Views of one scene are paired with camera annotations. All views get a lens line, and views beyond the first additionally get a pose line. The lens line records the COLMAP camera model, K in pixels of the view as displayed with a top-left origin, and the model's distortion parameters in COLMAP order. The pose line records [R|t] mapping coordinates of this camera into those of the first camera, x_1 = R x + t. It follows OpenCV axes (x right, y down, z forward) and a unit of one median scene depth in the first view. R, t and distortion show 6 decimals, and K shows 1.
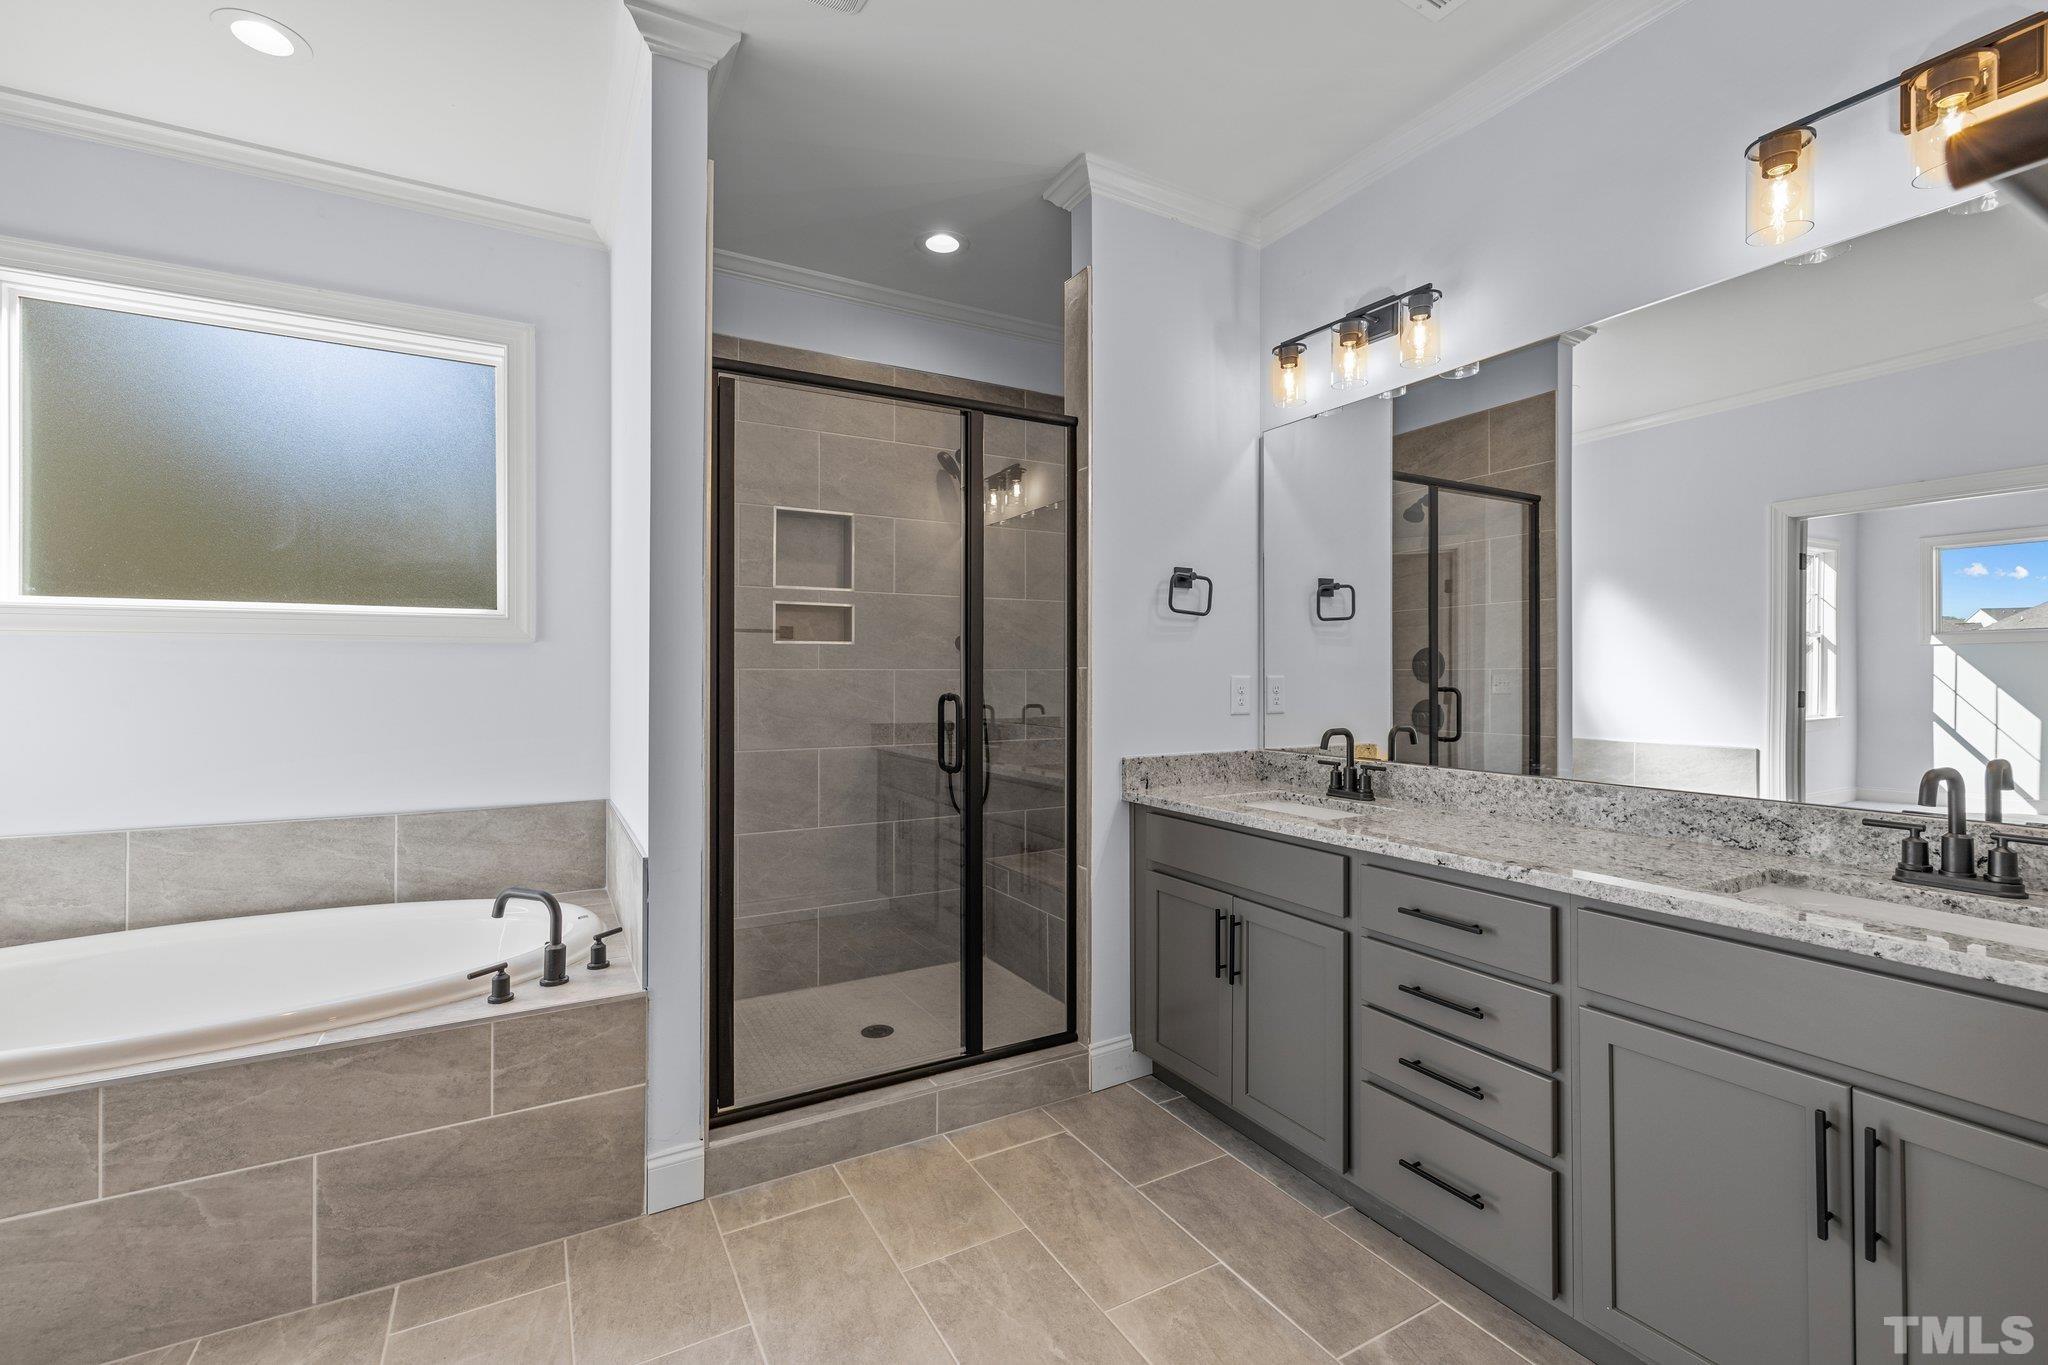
lens RADIAL K [[864.5, 0, 1023.9], [0, 864.5, 684.6], [0, 0, 1]] dist [-0.002436, -0.000062]
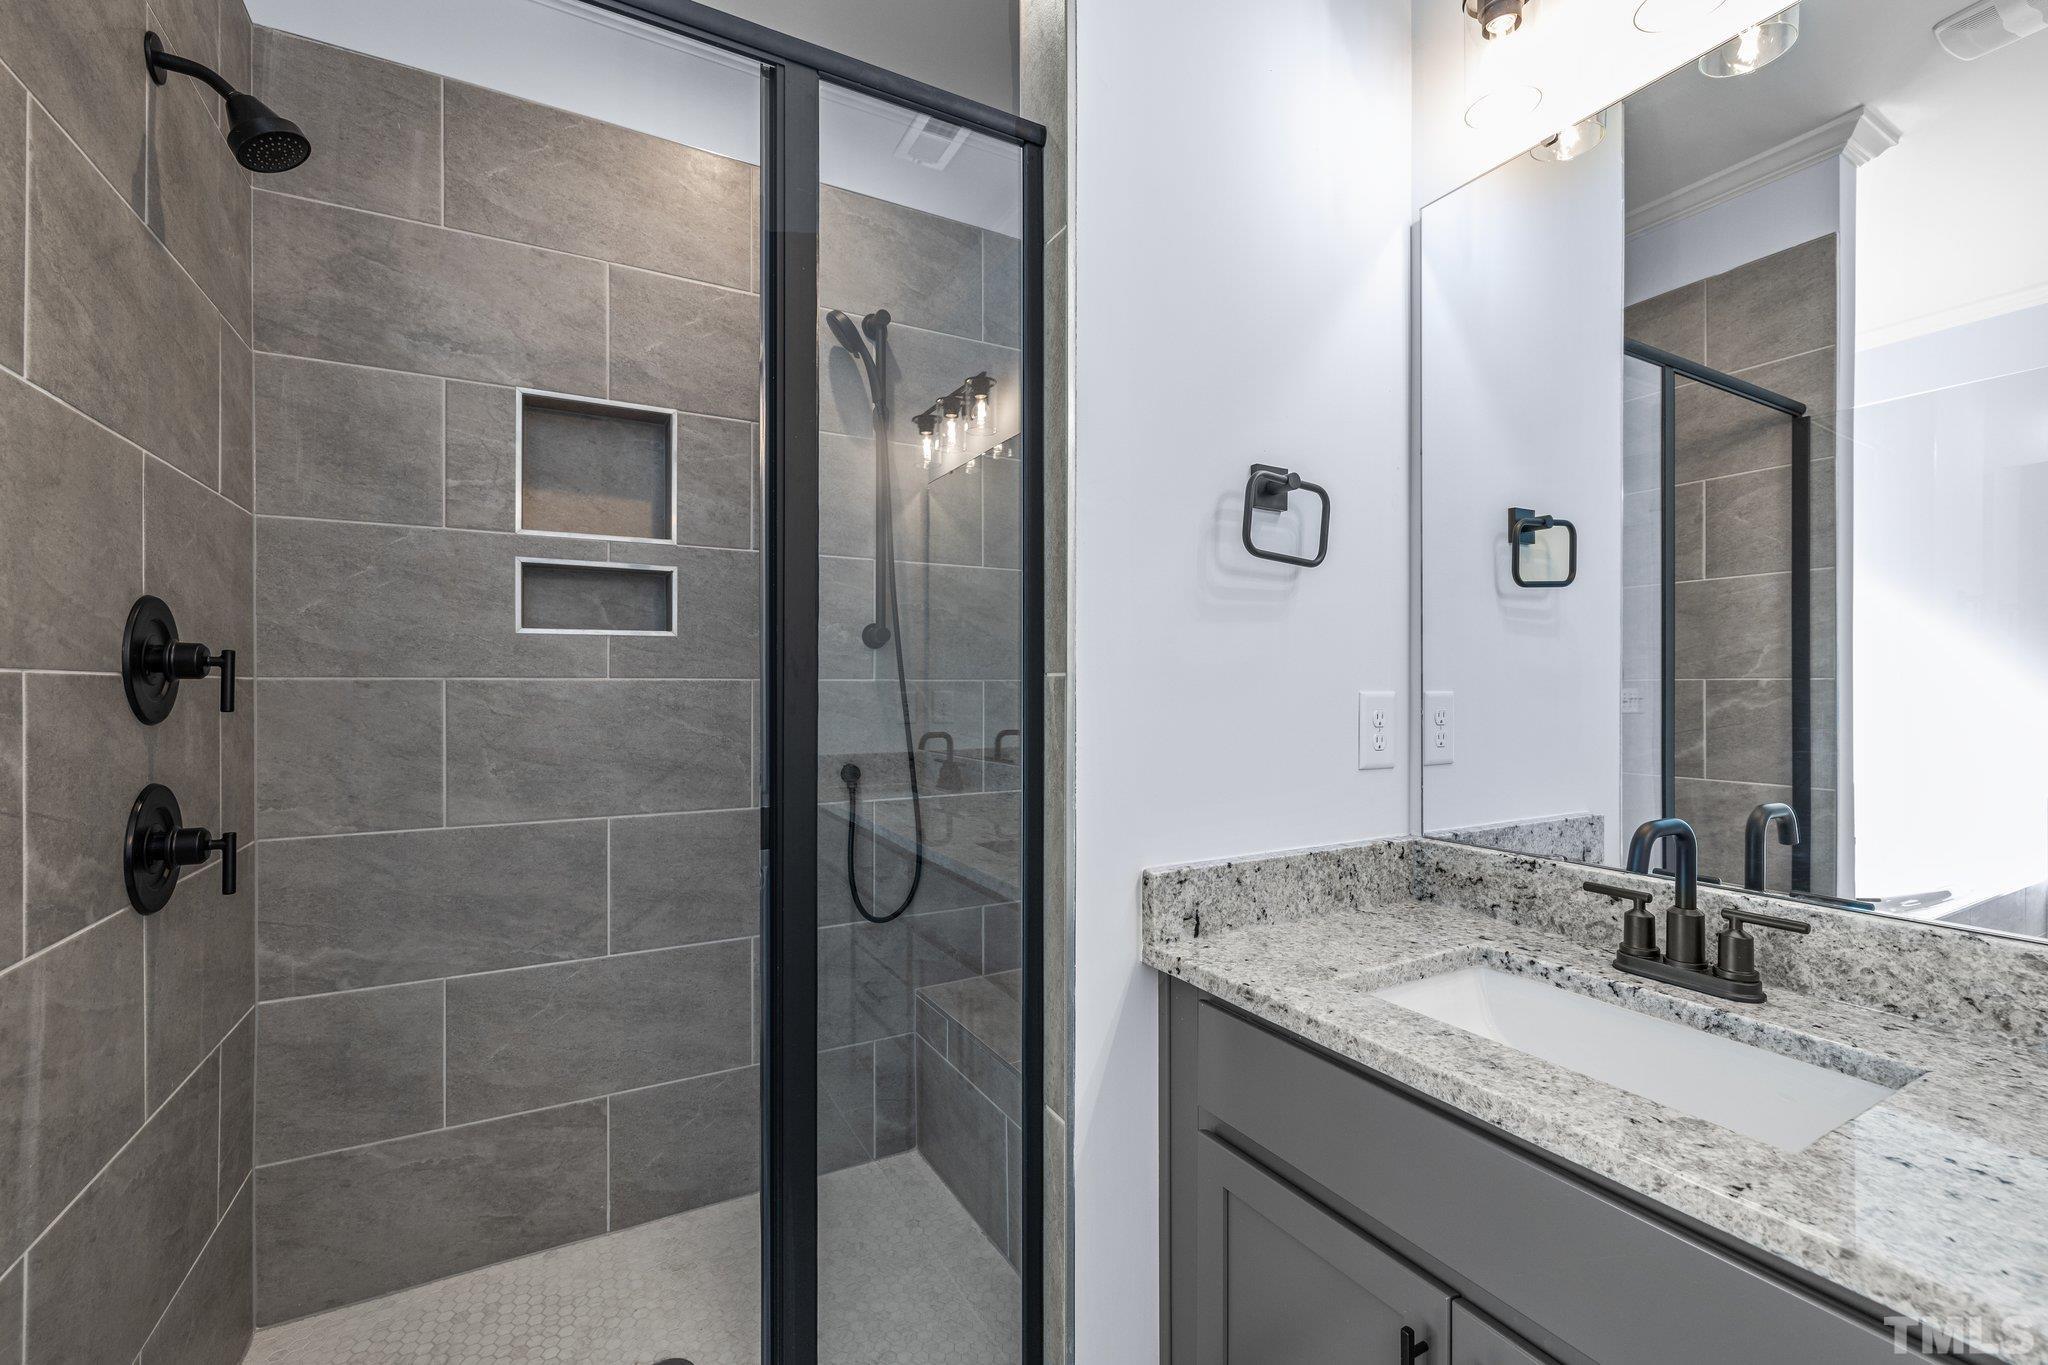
lens RADIAL K [[864.5, 0, 1021.2], [0, 864.5, 697.9], [0, 0, 1]] dist [-0.002436, -0.000062]
pose [[0.999839, 0.000403, -0.017928, 0.054674], [-0.000373, 0.999998, 0.001728, -0.007568], [0.017928, -0.001721, 0.999838, 0.516238]]
